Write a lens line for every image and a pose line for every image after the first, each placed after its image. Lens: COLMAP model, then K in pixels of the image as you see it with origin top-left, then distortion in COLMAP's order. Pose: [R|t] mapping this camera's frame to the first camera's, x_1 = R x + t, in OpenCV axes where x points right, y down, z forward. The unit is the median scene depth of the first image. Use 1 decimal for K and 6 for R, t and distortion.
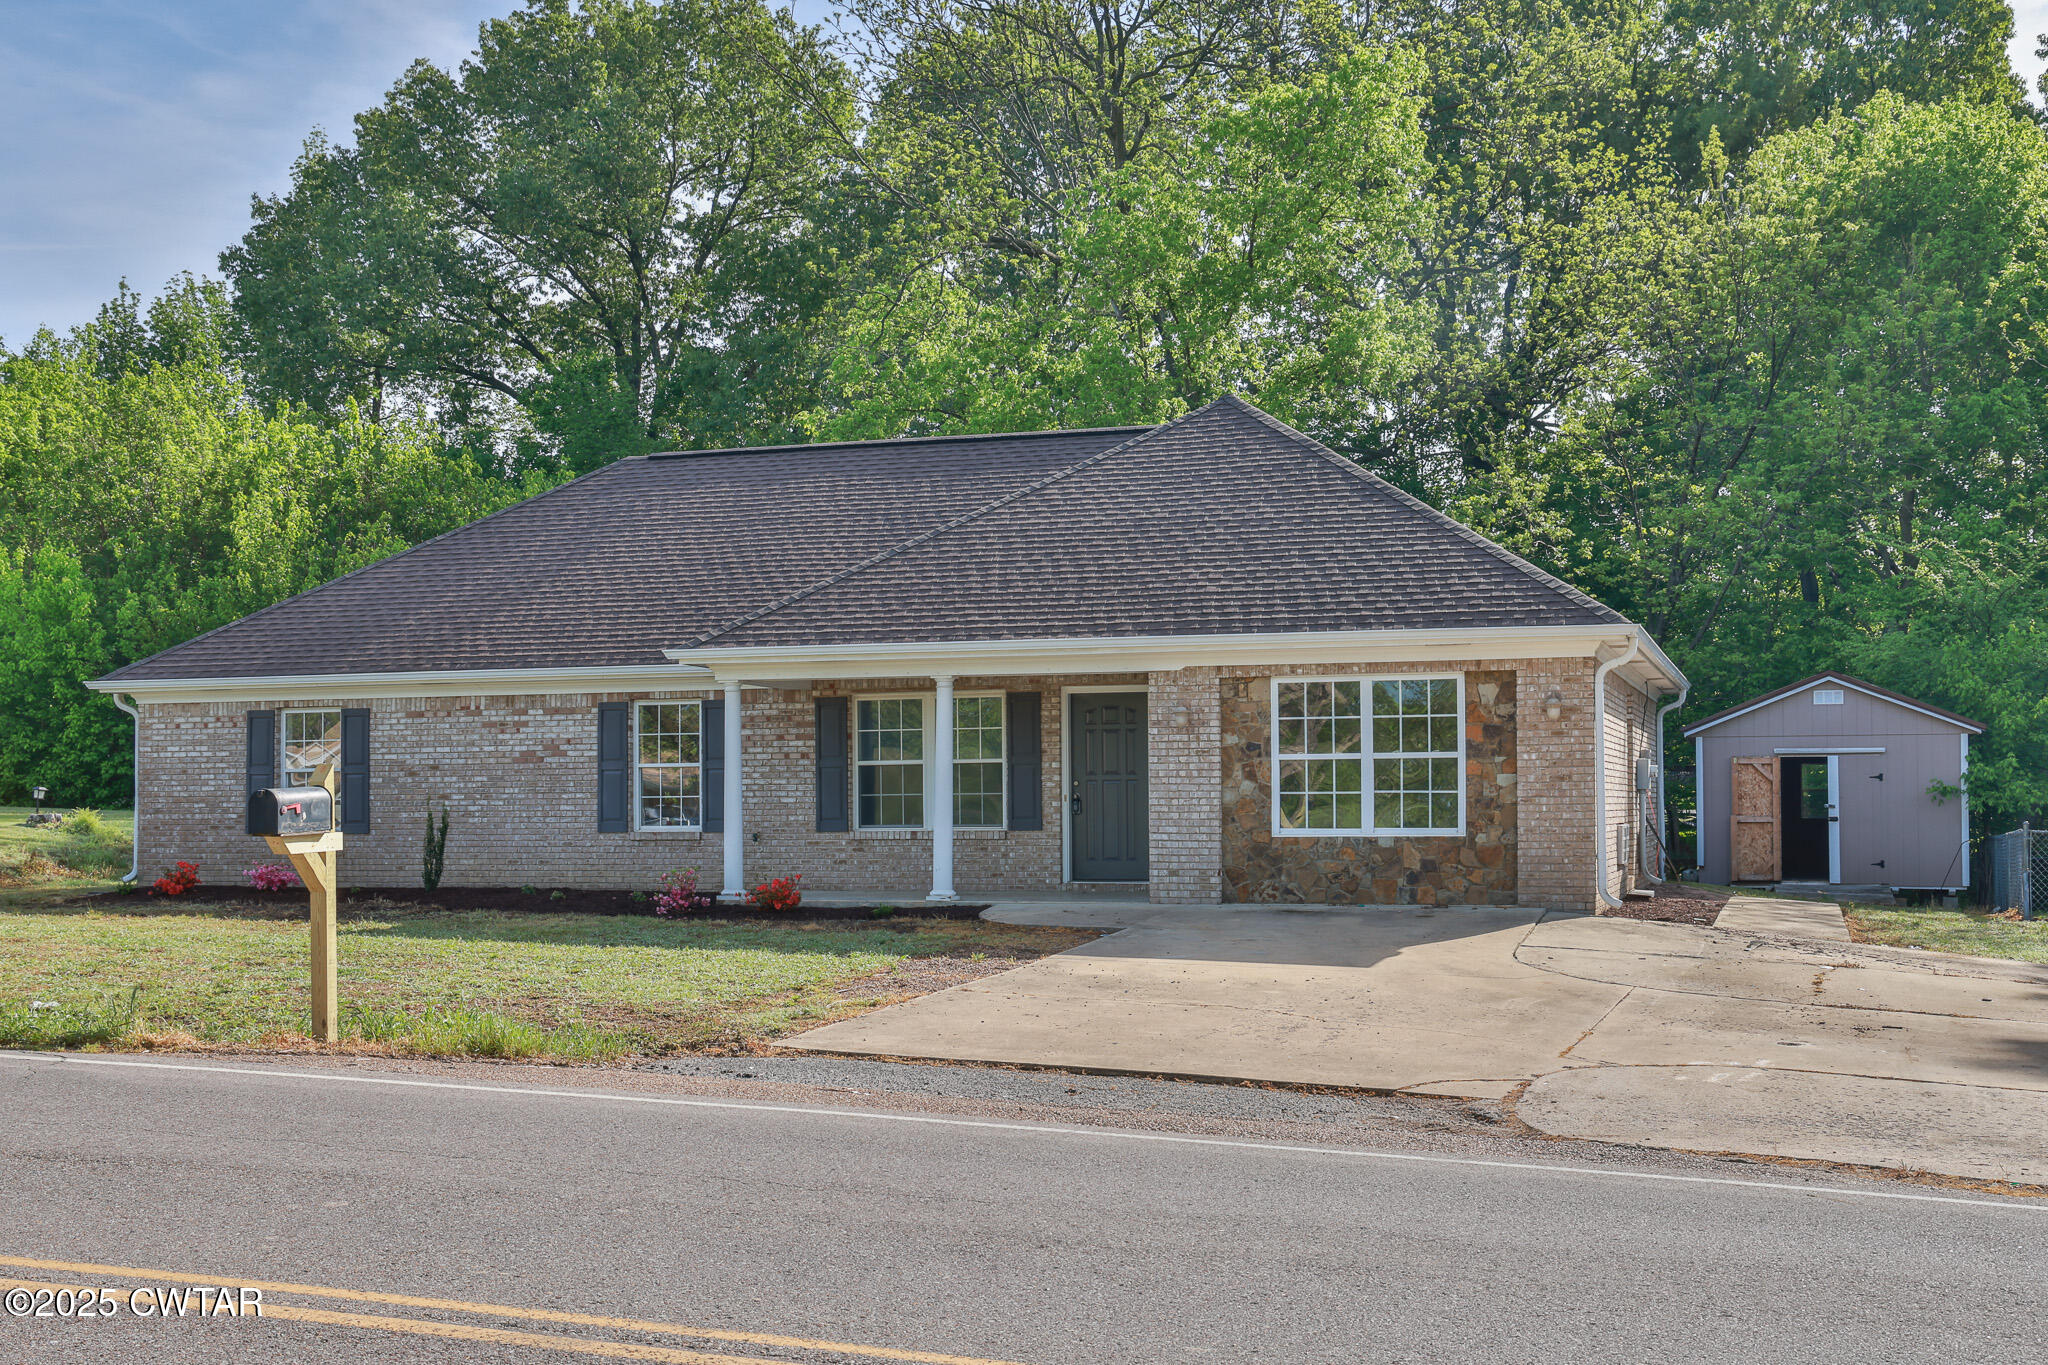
lens RADIAL K [[2057.7, 0, 1027.3], [0, 2057.7, 727.9], [0, 0, 1]] dist [0.014901, 0.009783]
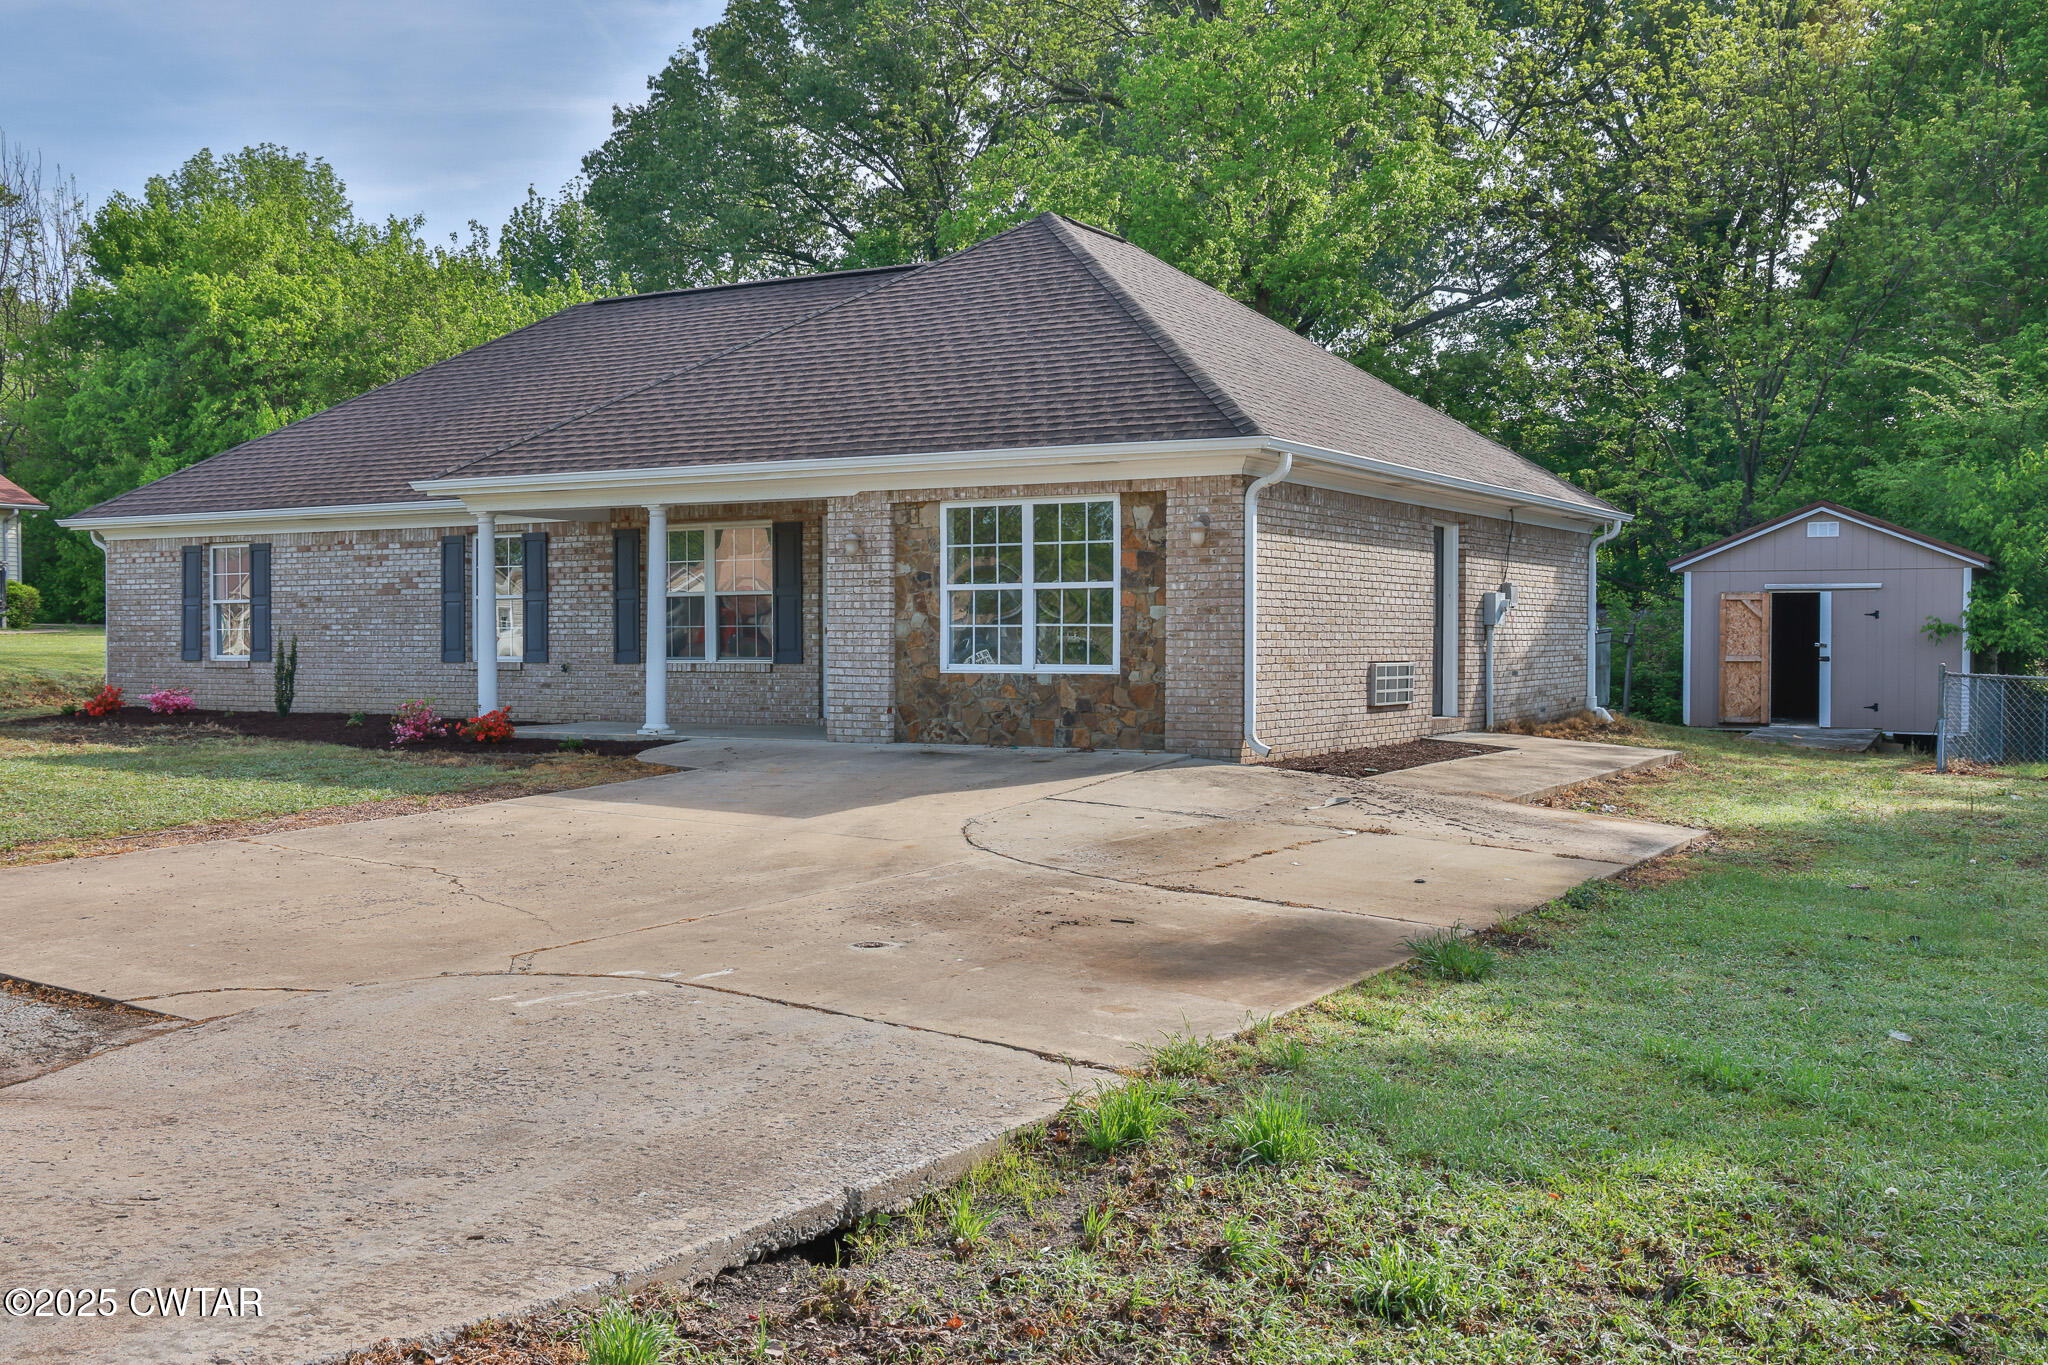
lens RADIAL K [[1822.2, 0, 1098.2], [0, 1822.2, 654.1], [0, 0, 1]] dist [-0.044906, 0.099159]
pose [[0.983114, 0.007547, -0.182838, 0.325091], [0.000697, 0.998987, 0.044985, 0.006976], [0.182992, -0.044353, 0.982113, 0.190539]]
